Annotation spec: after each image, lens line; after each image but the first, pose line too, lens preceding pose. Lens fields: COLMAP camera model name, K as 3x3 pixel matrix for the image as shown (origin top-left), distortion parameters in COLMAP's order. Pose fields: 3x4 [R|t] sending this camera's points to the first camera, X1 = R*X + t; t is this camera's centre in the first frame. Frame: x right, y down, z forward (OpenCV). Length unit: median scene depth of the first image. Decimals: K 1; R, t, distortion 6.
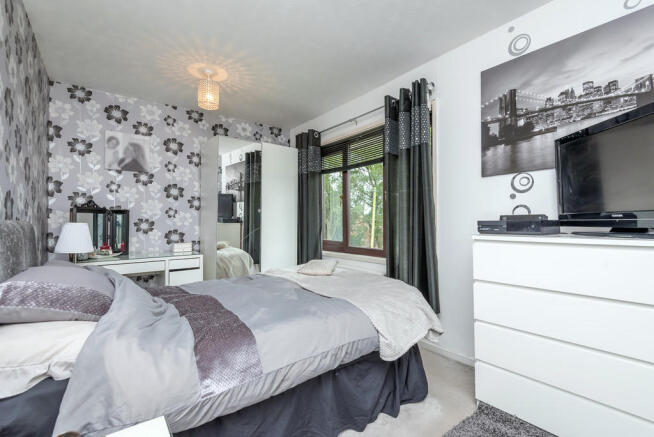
lens RADIAL K [[294.9, 0, 326.4], [0, 294.9, 220.7], [0, 0, 1]] dist [0.029044, -0.018557]
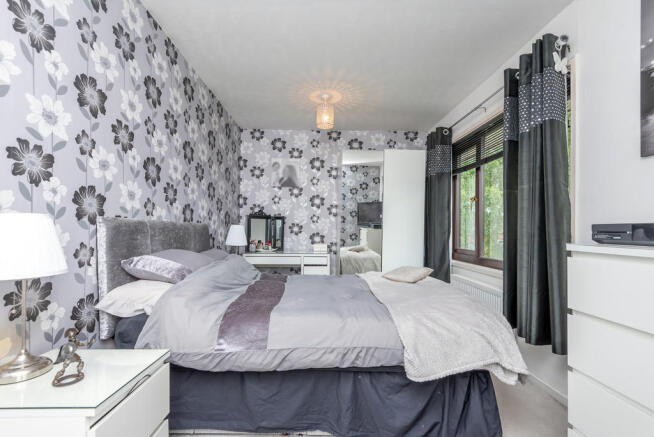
lens RADIAL K [[293.0, 0, 330.9], [0, 293.0, 227.1], [0, 0, 1]] dist [0.038449, -0.017683]
pose [[0.815202, 0.009502, -0.579099, 0.262157], [-0.011610, 0.999933, 0.000064, 0.008200], [0.579060, 0.006672, 0.815257, 0.067216]]
